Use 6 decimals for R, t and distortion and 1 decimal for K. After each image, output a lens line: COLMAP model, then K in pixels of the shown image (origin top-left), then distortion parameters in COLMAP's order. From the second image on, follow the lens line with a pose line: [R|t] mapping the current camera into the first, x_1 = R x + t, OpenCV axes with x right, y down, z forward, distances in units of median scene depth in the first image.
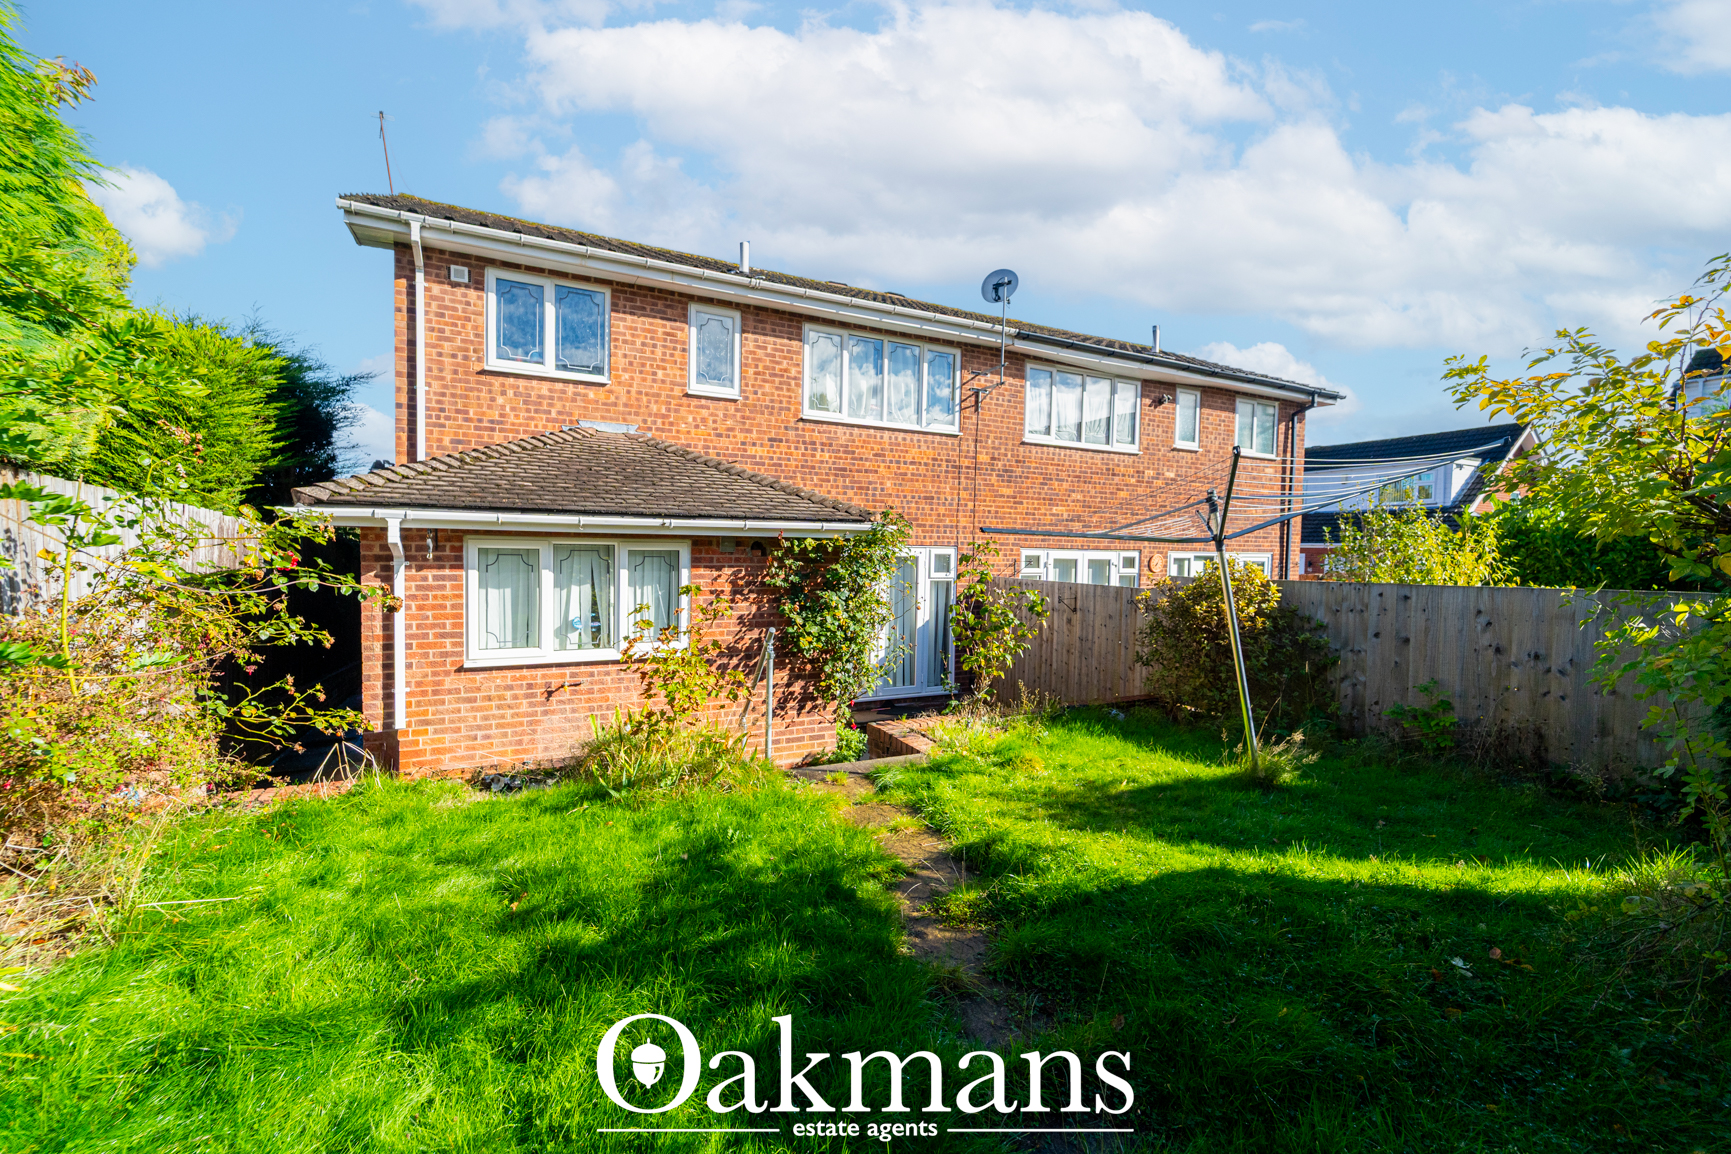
lens RADIAL K [[724.1, 0, 875.1], [0, 724.1, 574.4], [0, 0, 1]] dist [0.001081, -0.000031]
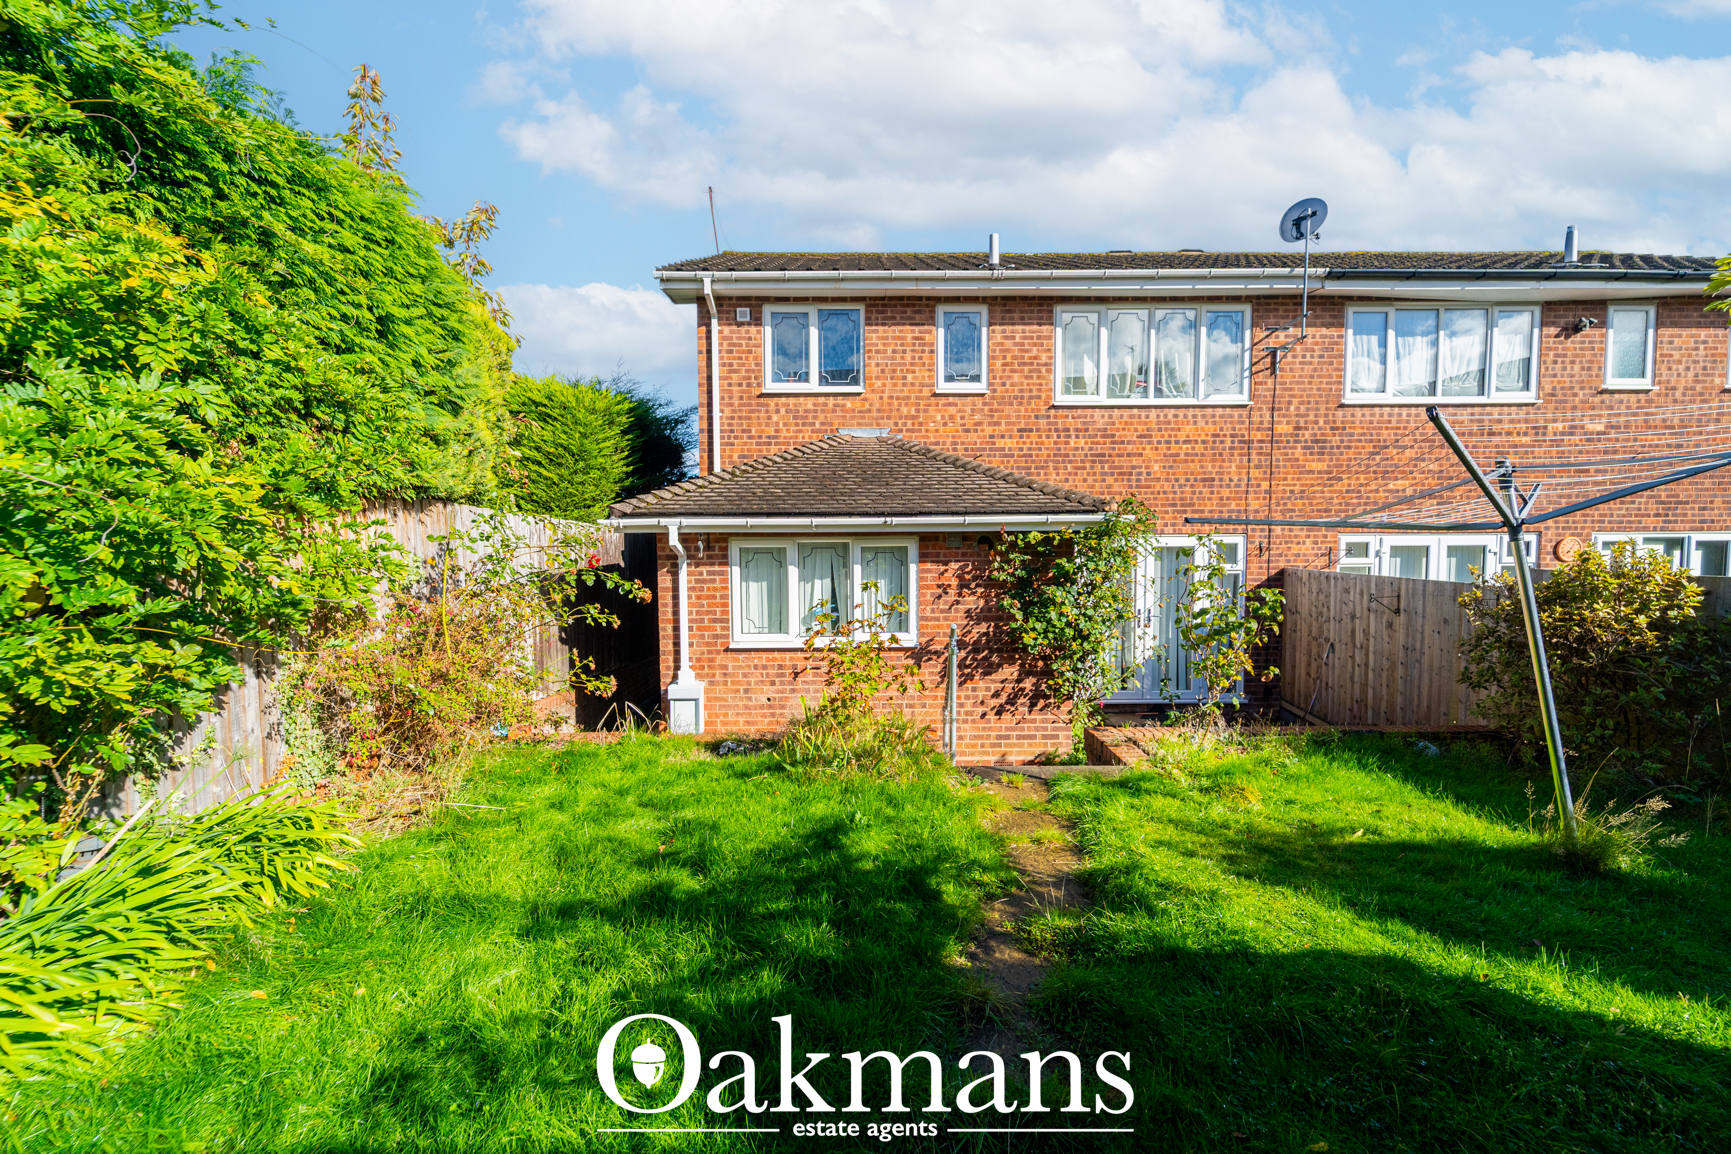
lens RADIAL K [[726.9, 0, 864.8], [0, 726.9, 573.0], [0, 0, 1]] dist [0.001033, -0.001114]
pose [[0.892302, 0.001086, -0.451437, 0.139171], [0.005292, 0.999903, 0.012866, -0.007515], [0.451408, -0.013869, 0.892210, 0.026918]]
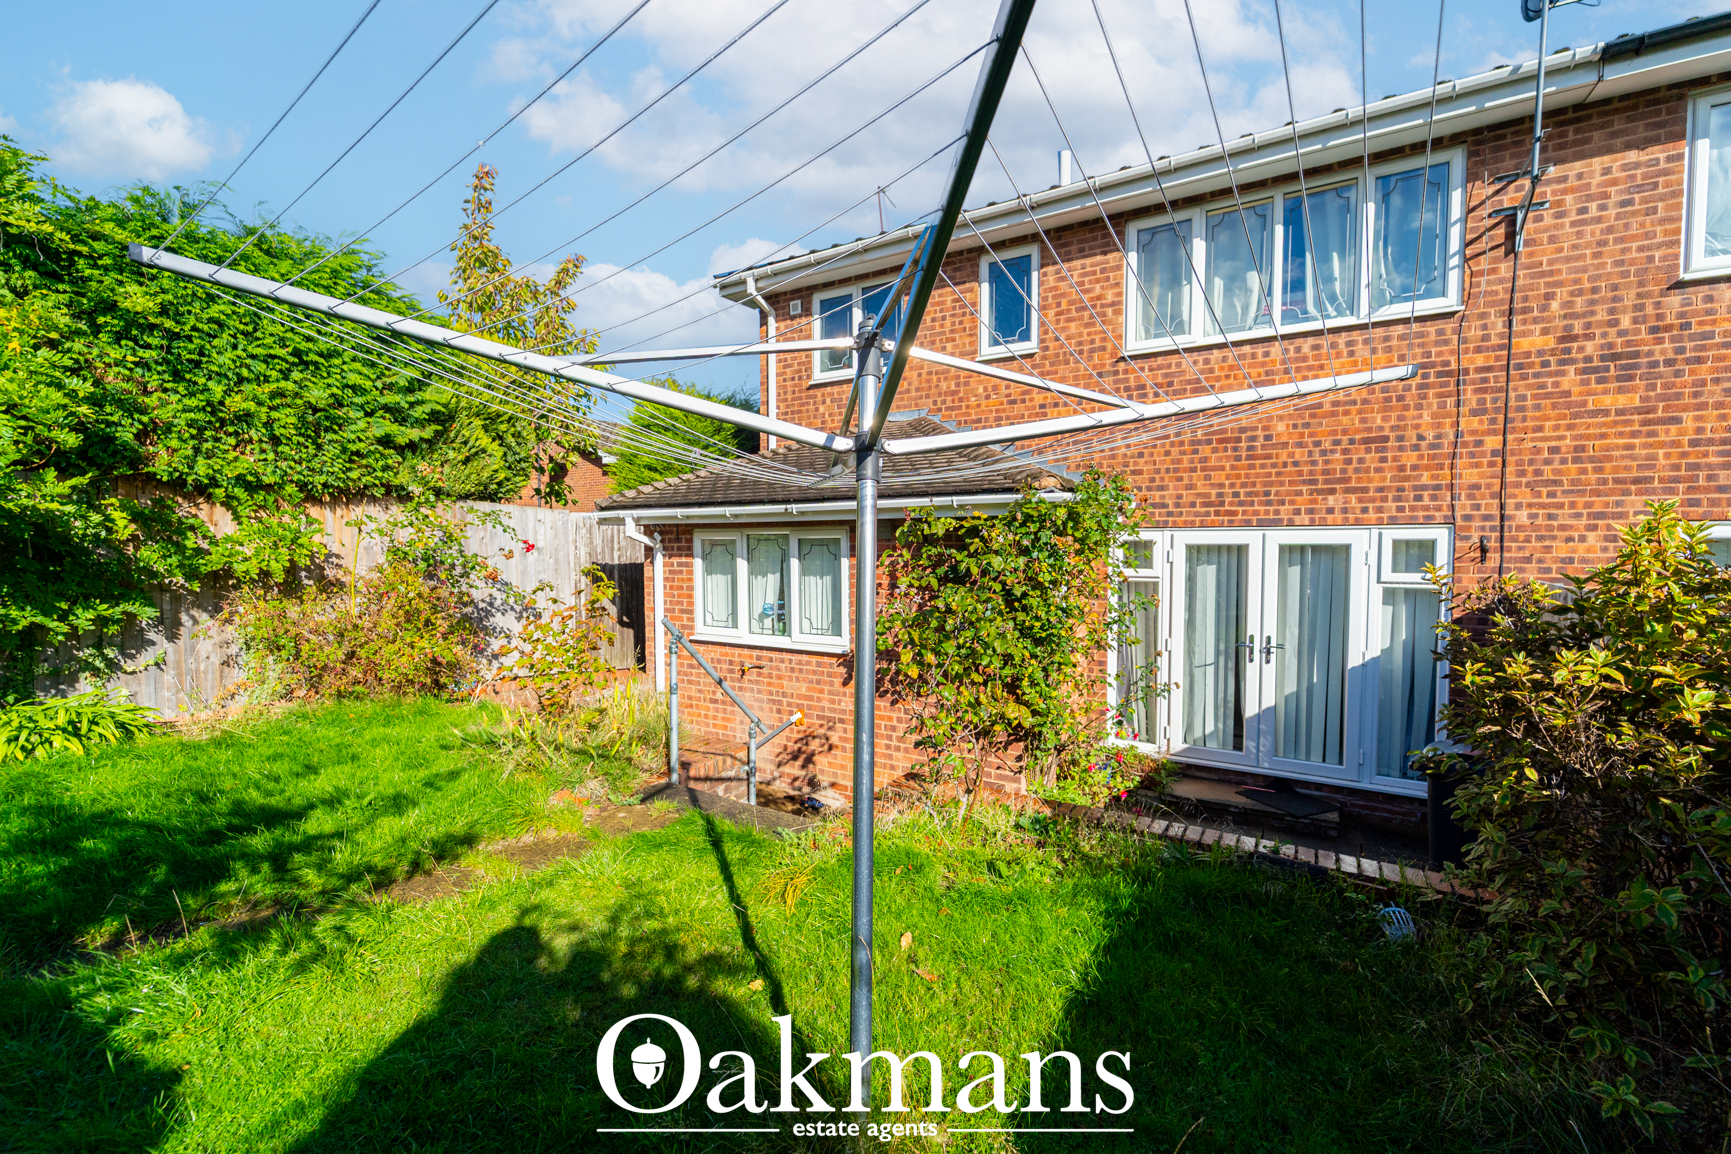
lens RADIAL K [[726.9, 0, 864.8], [0, 726.9, 573.0], [0, 0, 1]] dist [0.001033, -0.001114]
pose [[0.504221, 0.013012, -0.863477, 0.500896], [-0.022849, 0.999737, 0.001723, 0.008253], [0.863272, 0.018860, 0.504386, 0.516257]]
